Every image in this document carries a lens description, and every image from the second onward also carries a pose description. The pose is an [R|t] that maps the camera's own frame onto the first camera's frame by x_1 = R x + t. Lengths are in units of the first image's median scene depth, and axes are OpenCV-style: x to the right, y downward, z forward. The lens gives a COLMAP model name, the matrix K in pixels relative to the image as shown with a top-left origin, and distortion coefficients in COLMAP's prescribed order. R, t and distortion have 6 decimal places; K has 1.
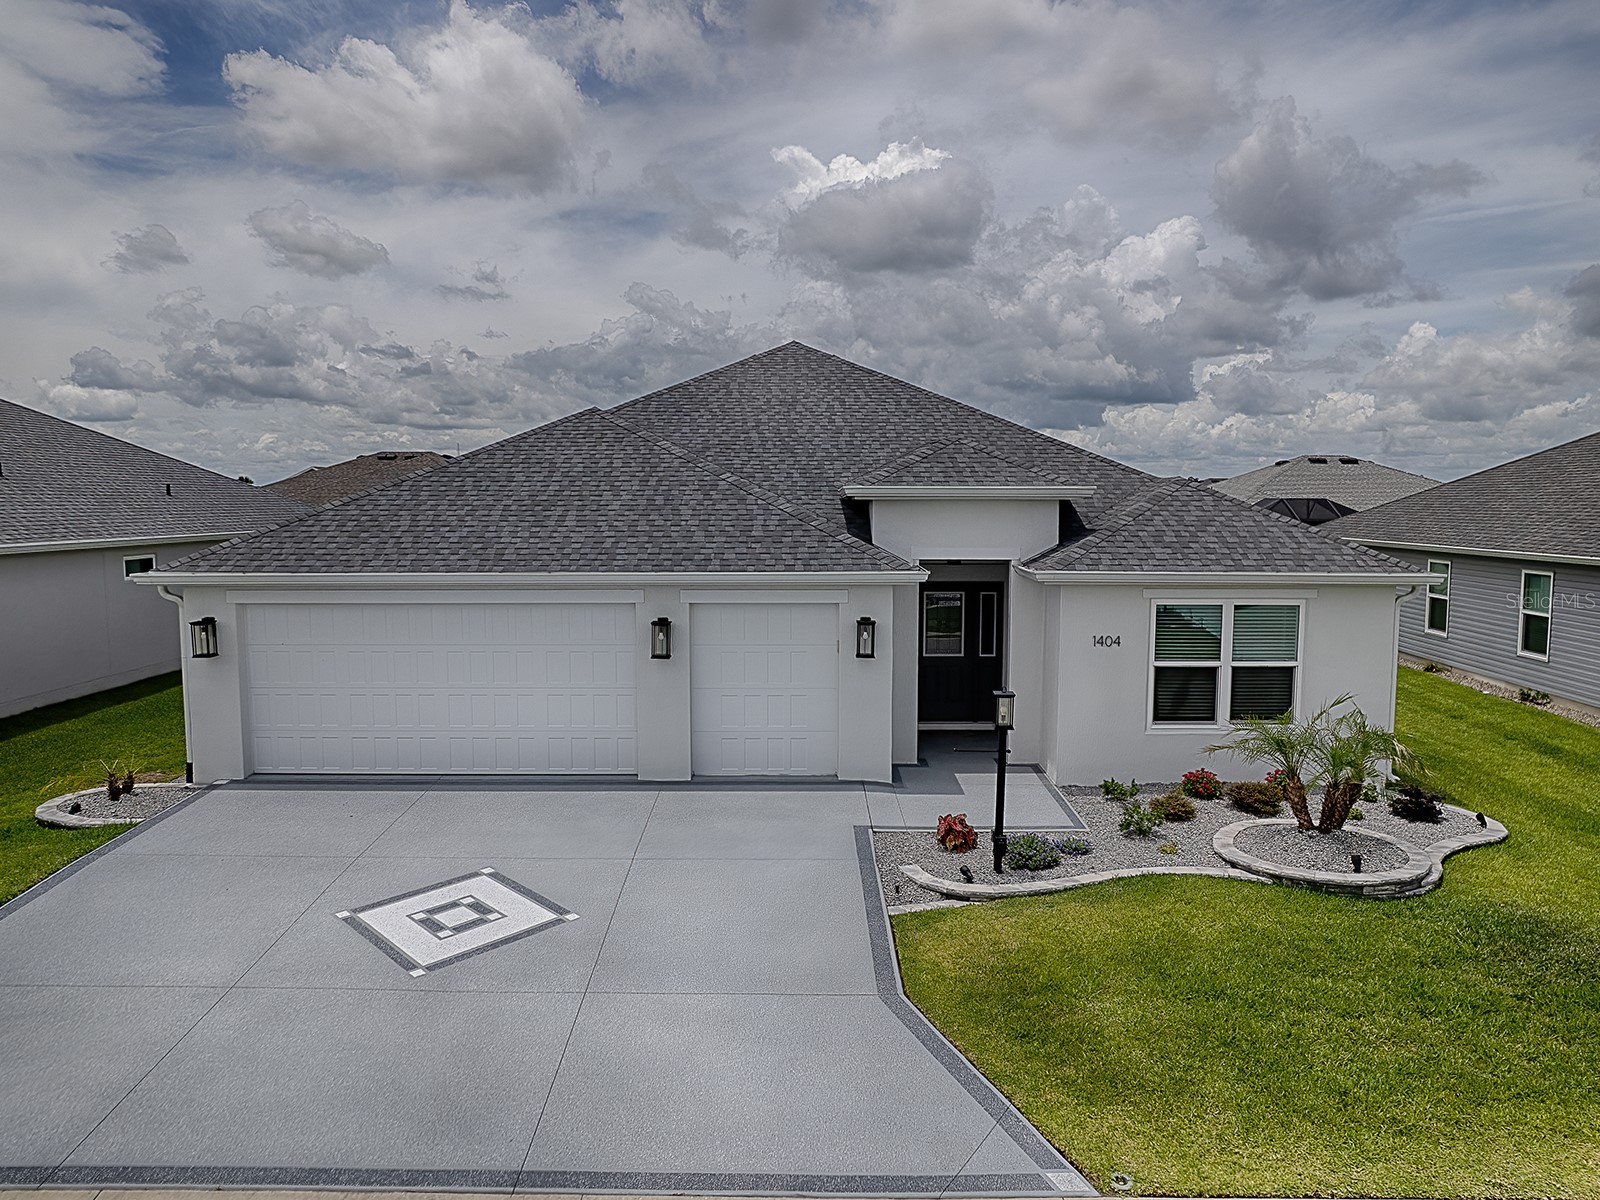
lens RADIAL K [[1144.9, 0, 807.1], [0, 1144.9, 628.0], [0, 0, 1]] dist [-0.080413, 0.069295]
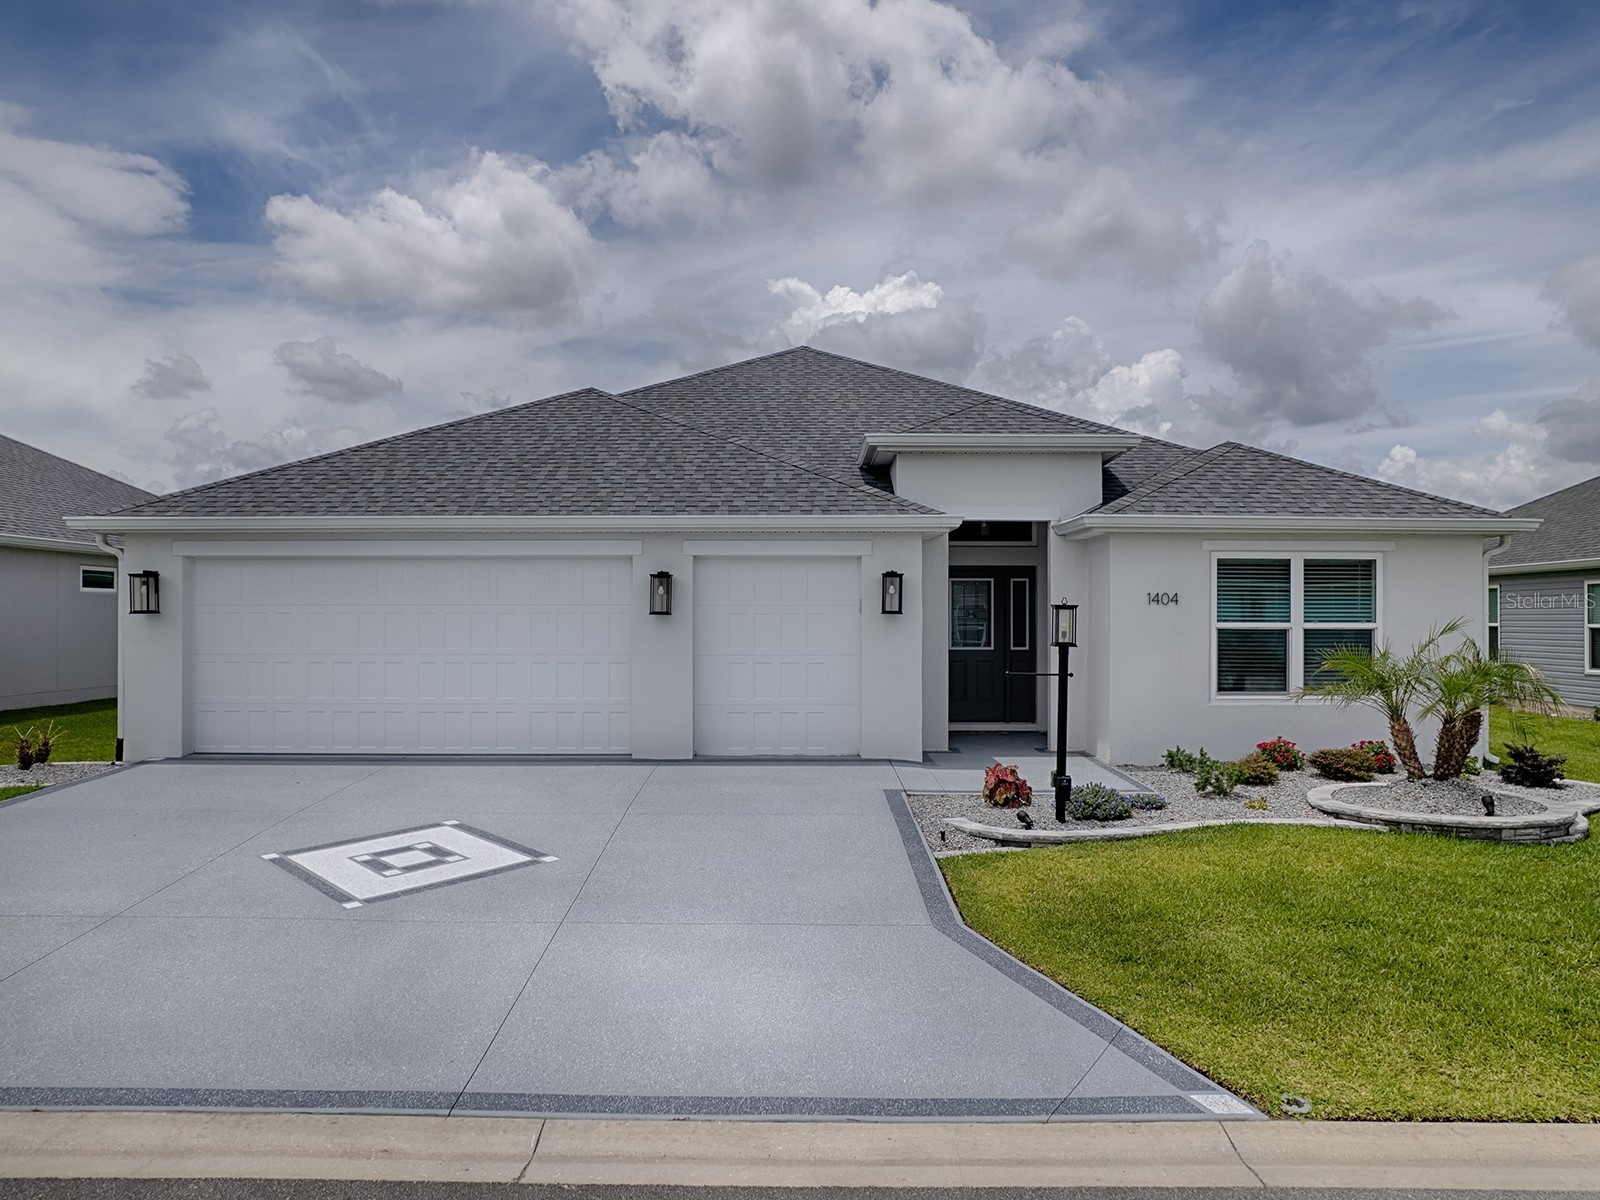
lens RADIAL K [[1144.9, 0, 807.1], [0, 1144.9, 628.0], [0, 0, 1]] dist [-0.080413, 0.069295]
pose [[0.999994, 0.000175, 0.003410, -0.021438], [0.000181, 0.994544, -0.104318, 0.155870], [-0.003409, 0.104318, 0.994538, 0.148976]]
